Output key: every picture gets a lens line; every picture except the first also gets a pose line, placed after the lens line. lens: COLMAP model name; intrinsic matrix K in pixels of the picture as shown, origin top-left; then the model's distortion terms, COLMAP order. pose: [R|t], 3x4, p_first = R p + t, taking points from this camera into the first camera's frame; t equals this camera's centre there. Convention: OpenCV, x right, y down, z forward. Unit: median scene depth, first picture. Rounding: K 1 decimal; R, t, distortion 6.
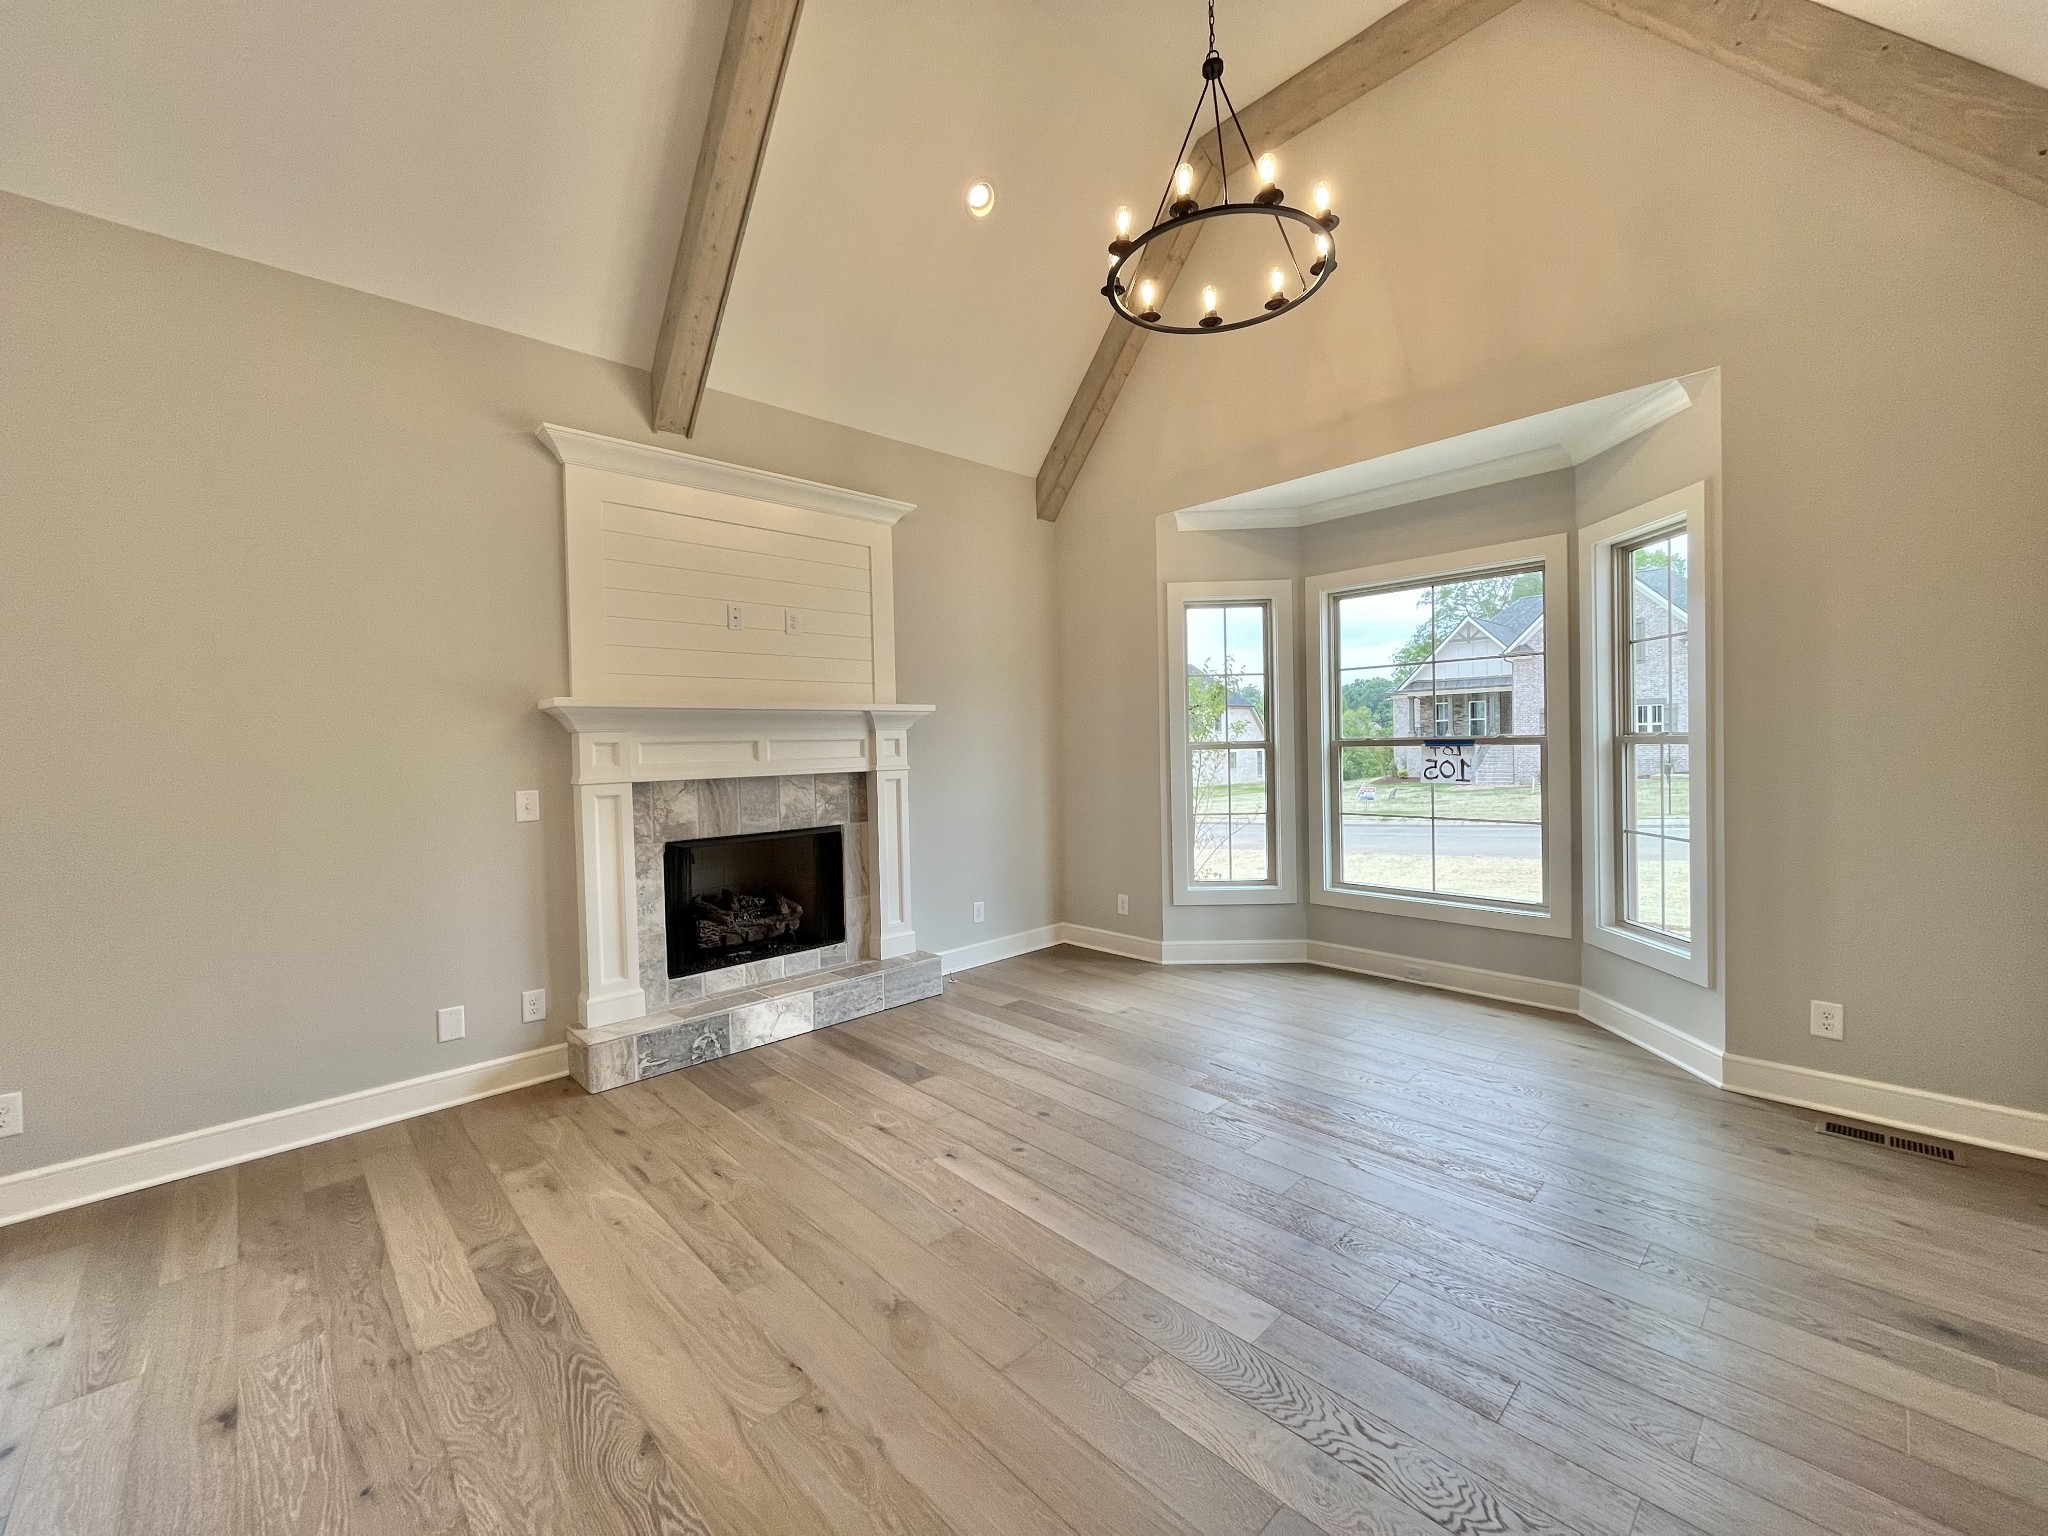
lens RADIAL K [[824.9, 0, 1027.8], [0, 824.9, 758.4], [0, 0, 1]] dist [-0.002950, 0.000161]
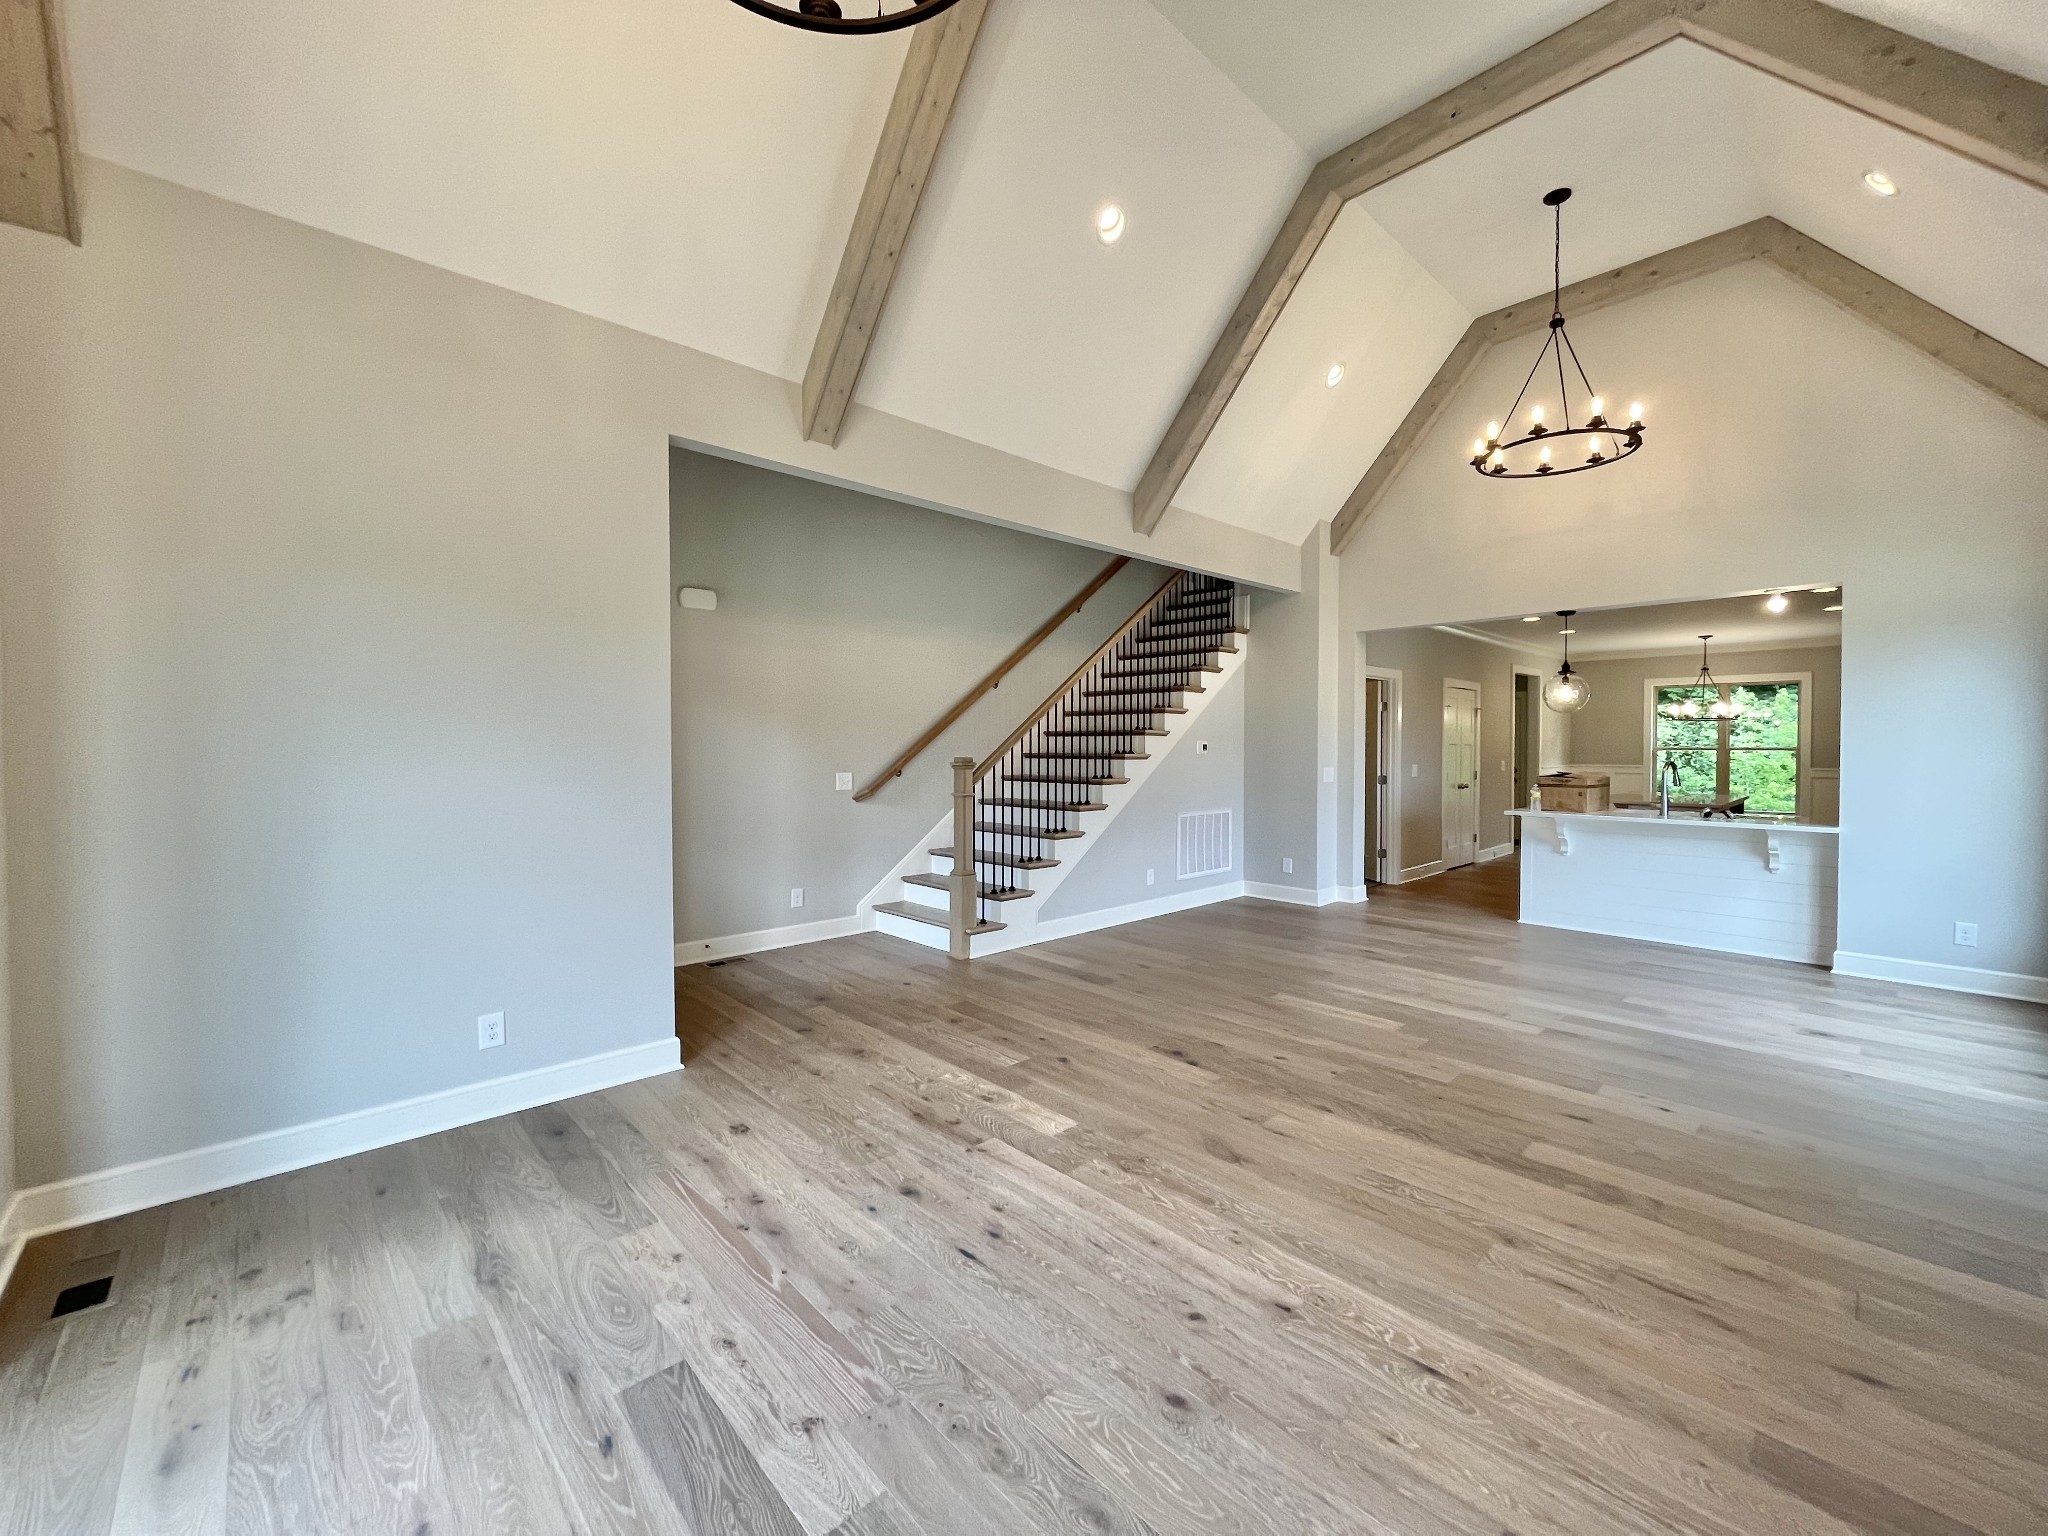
lens RADIAL K [[824.9, 0, 1024.9], [0, 824.9, 756.6], [0, 0, 1]] dist [-0.002950, 0.000161]
pose [[-0.999656, 0.024233, 0.010033, 0.084993], [0.024558, 0.999132, 0.033652, -0.032206], [-0.009209, 0.033887, -0.999383, 1.216734]]
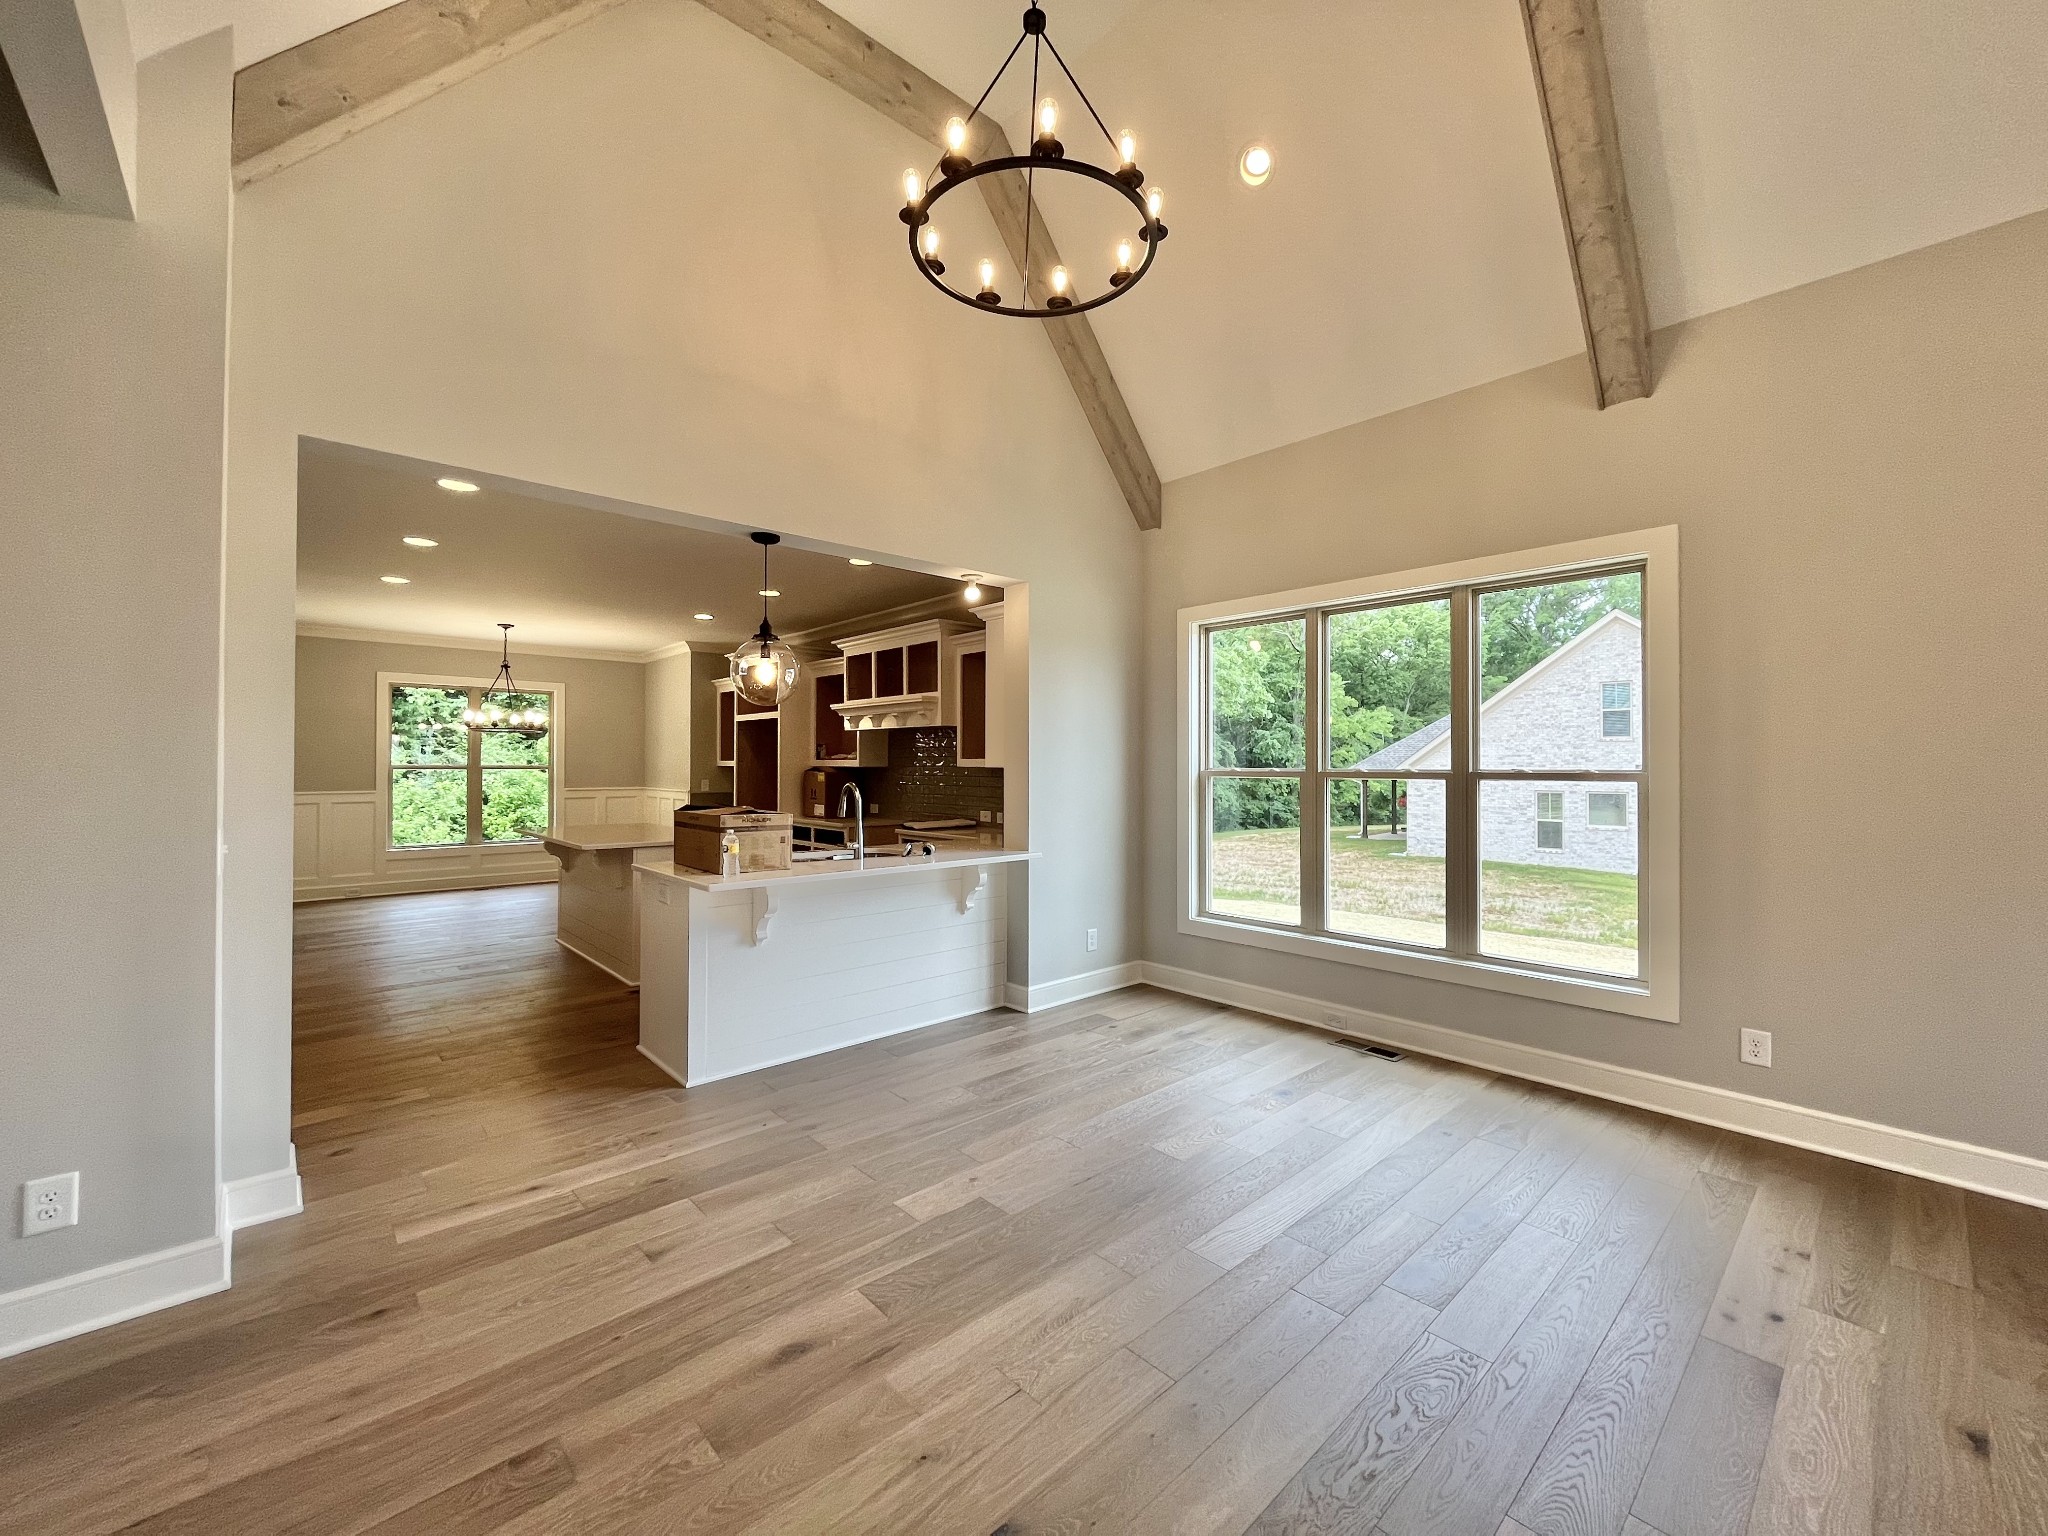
lens RADIAL K [[824.9, 0, 1033.5], [0, 824.9, 757.7], [0, 0, 1]] dist [-0.002950, 0.000161]
pose [[-0.016306, 0.014745, -0.999758, -0.000983], [-0.019819, 0.999690, 0.015067, 0.001942], [0.999671, 0.020060, -0.016009, -0.049244]]
